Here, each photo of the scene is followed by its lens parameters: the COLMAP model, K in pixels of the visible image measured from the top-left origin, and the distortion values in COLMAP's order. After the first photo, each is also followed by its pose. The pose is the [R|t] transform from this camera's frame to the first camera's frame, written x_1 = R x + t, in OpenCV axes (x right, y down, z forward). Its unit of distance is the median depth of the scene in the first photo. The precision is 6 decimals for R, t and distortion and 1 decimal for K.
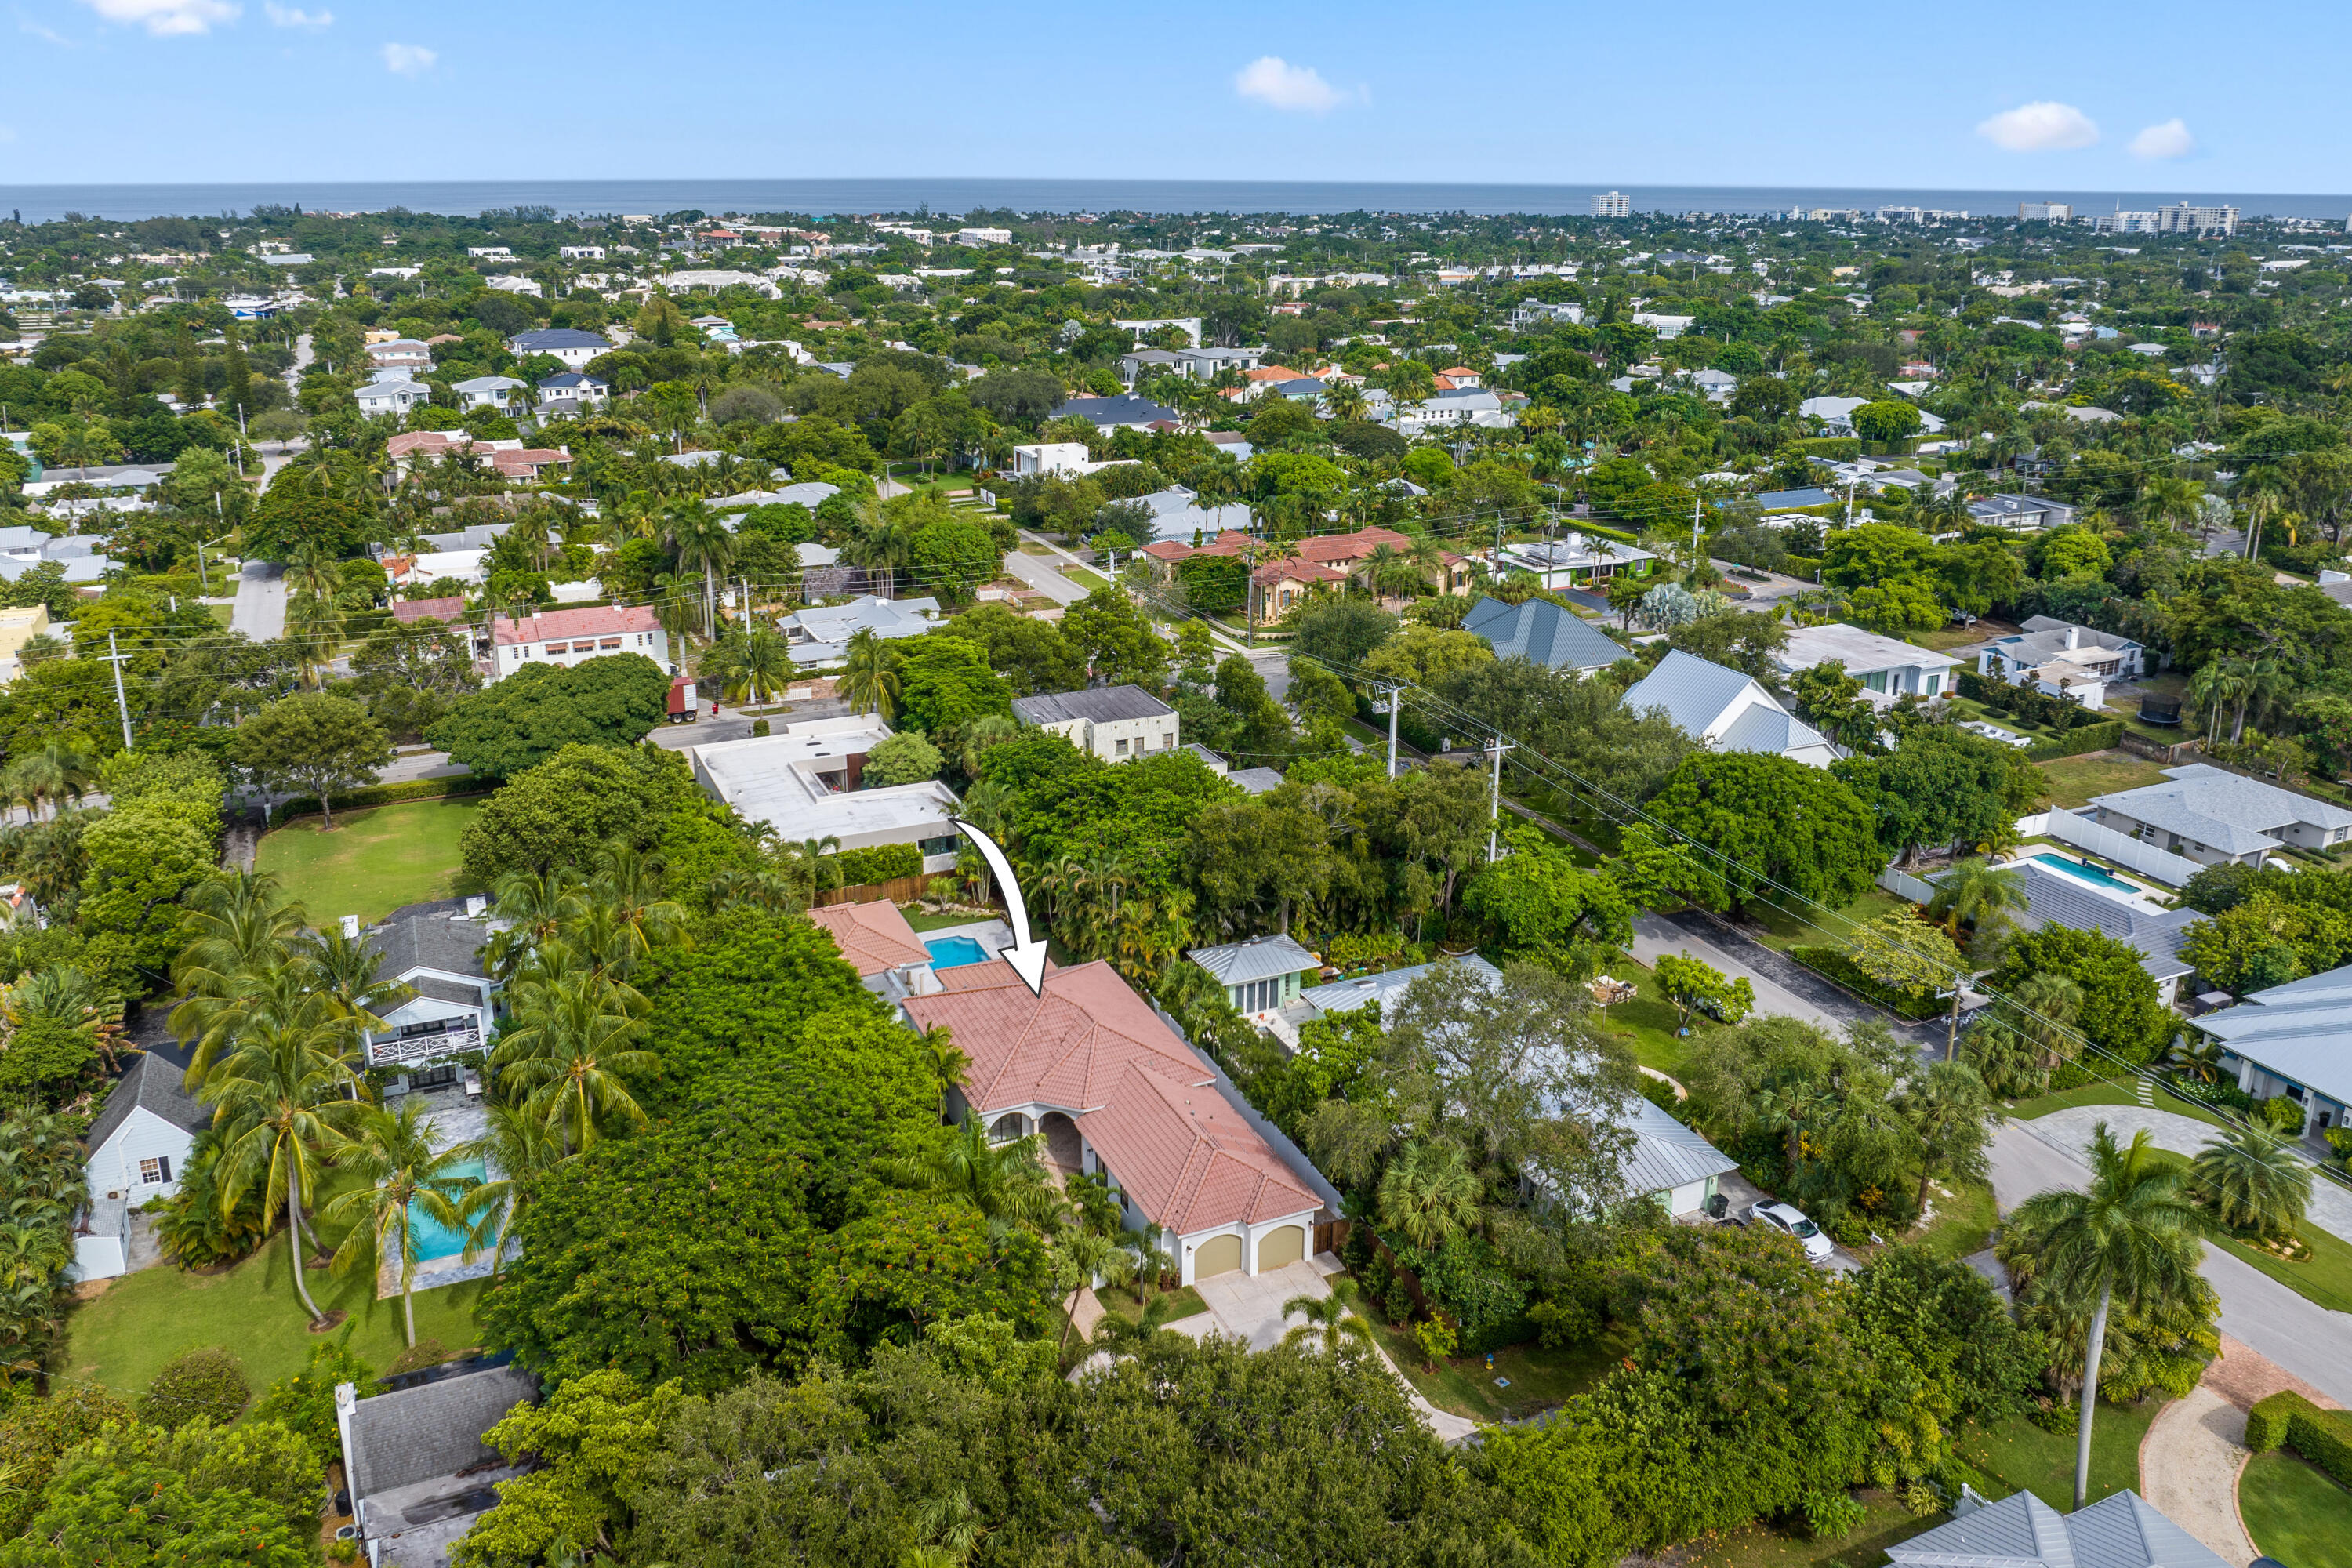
lens RADIAL K [[1637.7, 0, 1176.6], [0, 1637.7, 785.9], [0, 0, 1]] dist [-0.044731, -0.005080]
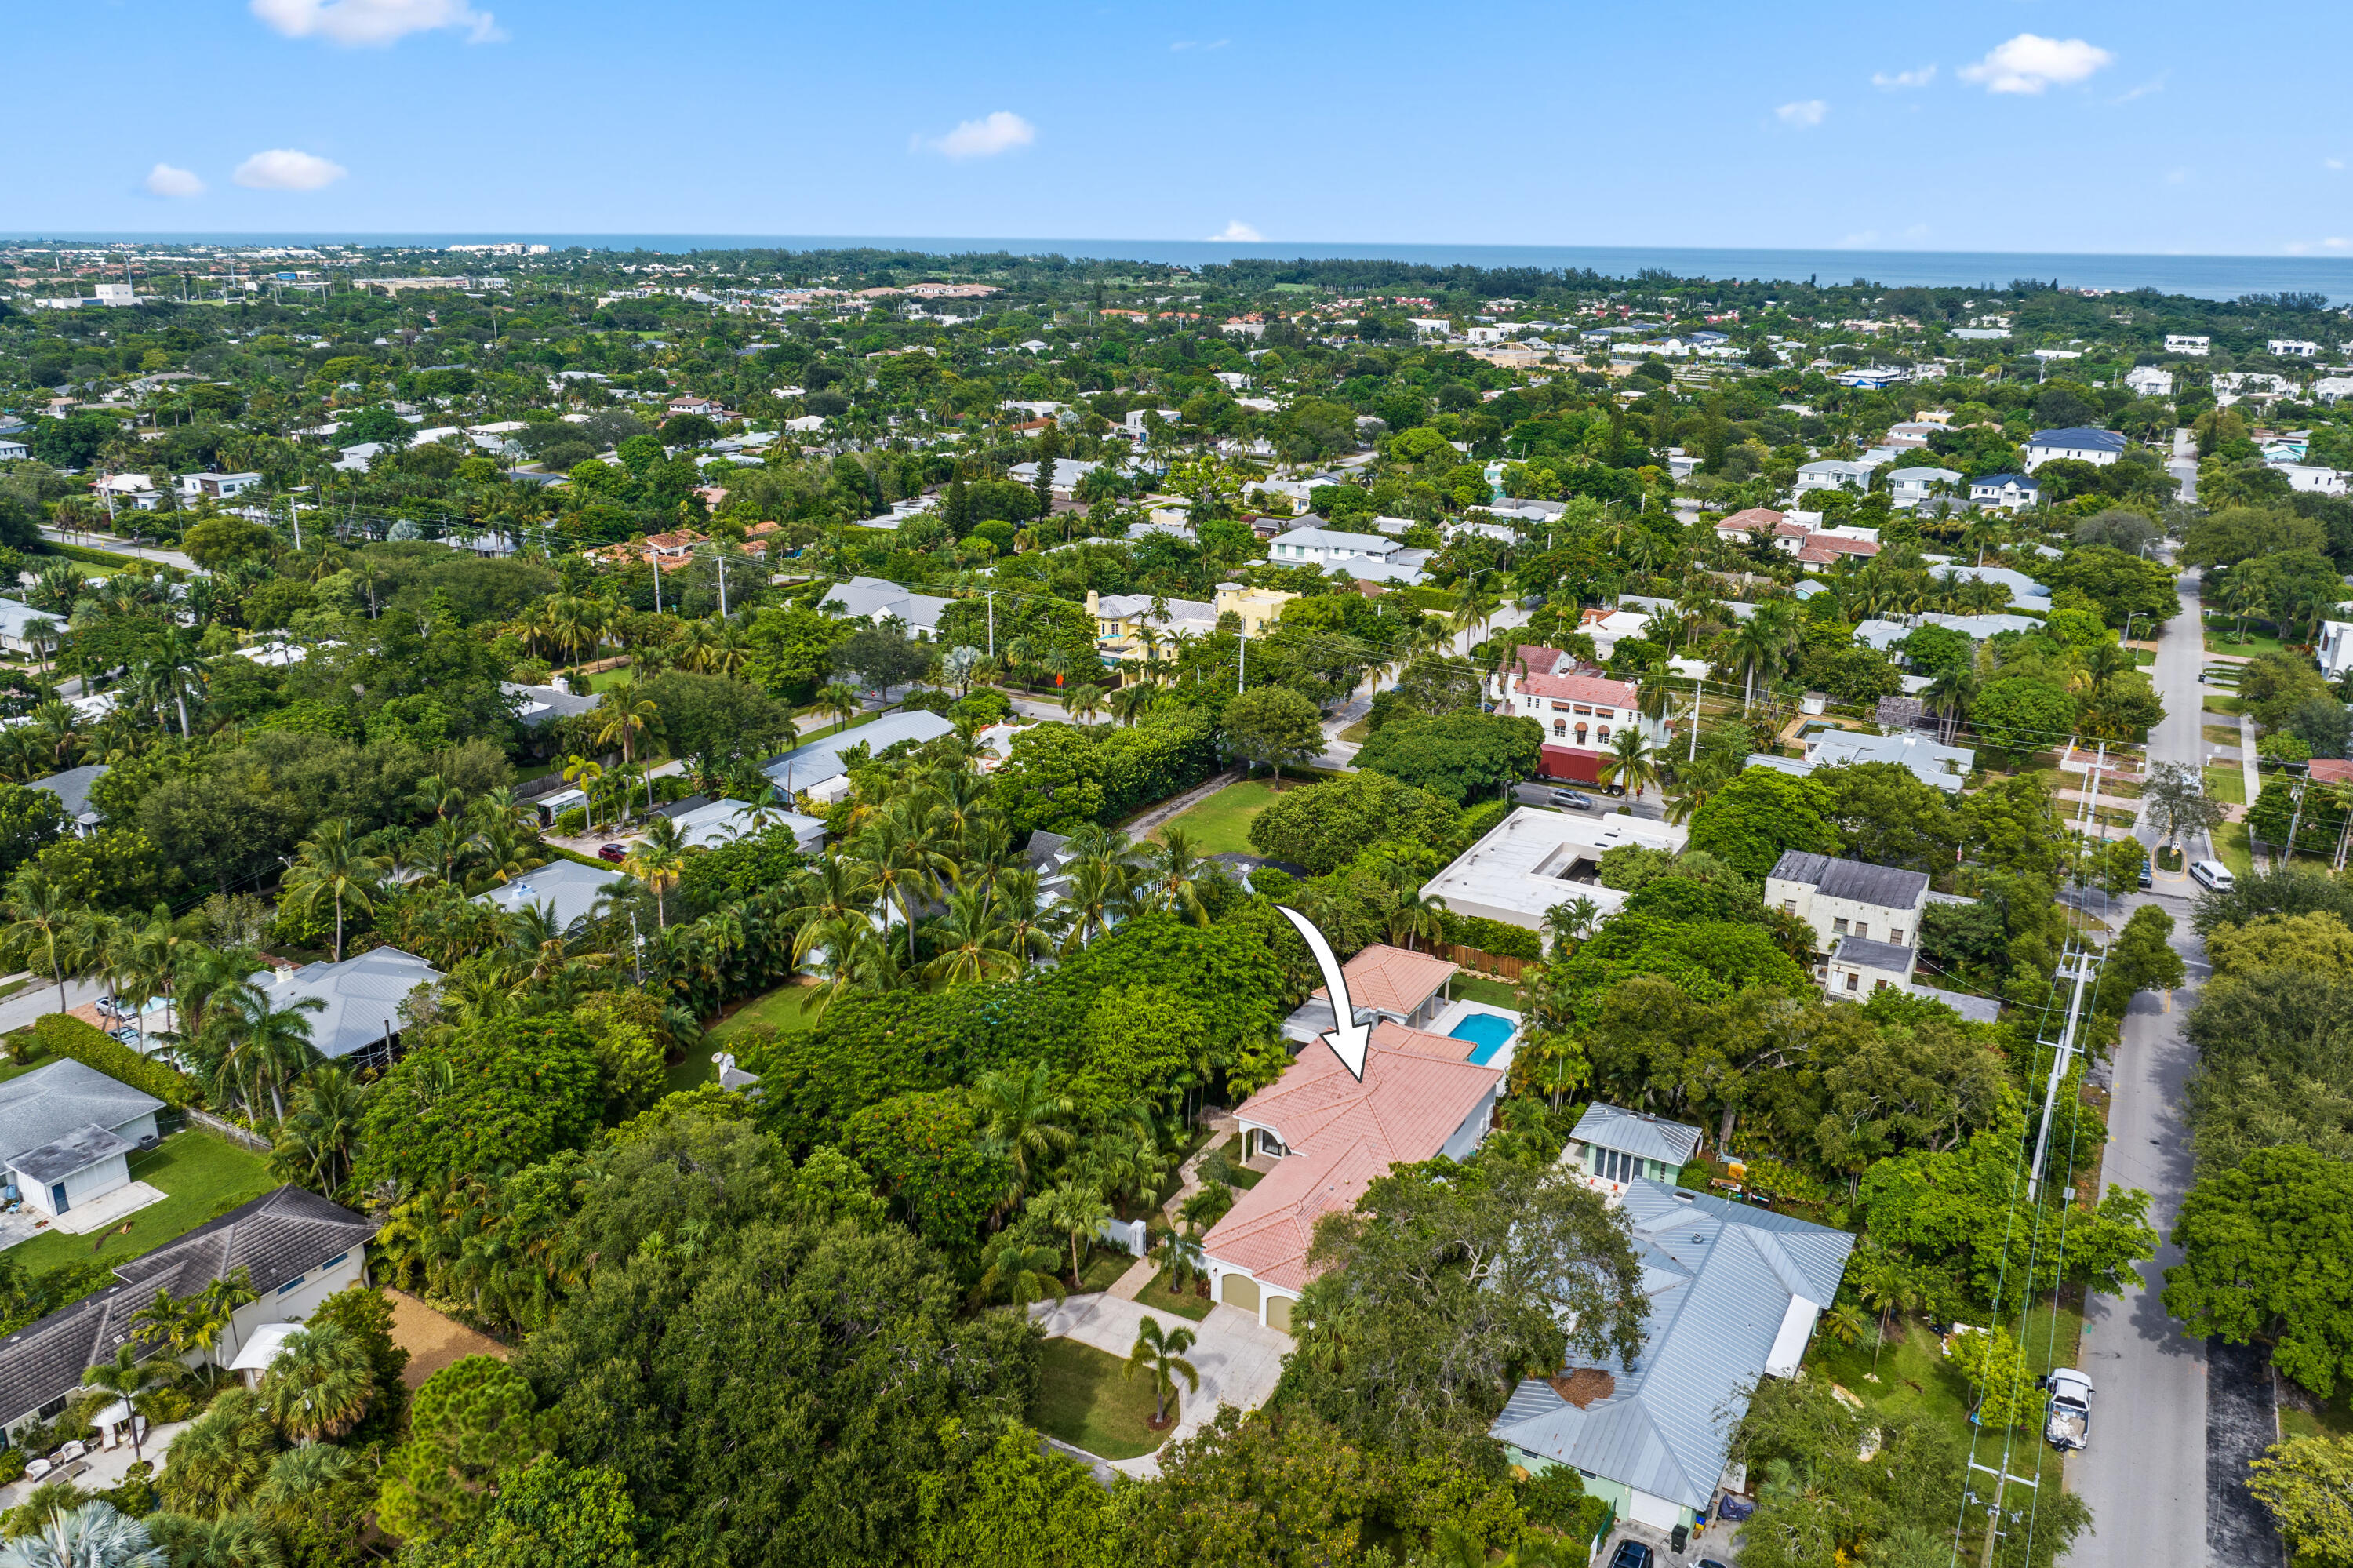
lens RADIAL K [[1638.5, 0, 1178.3], [0, 1638.5, 784.0], [0, 0, 1]] dist [-0.044731, -0.005080]
pose [[0.588422, 0.250539, -0.768759, 0.438200], [-0.284635, 0.954106, 0.093079, -0.079823], [0.756798, 0.164046, 0.632729, 0.114005]]
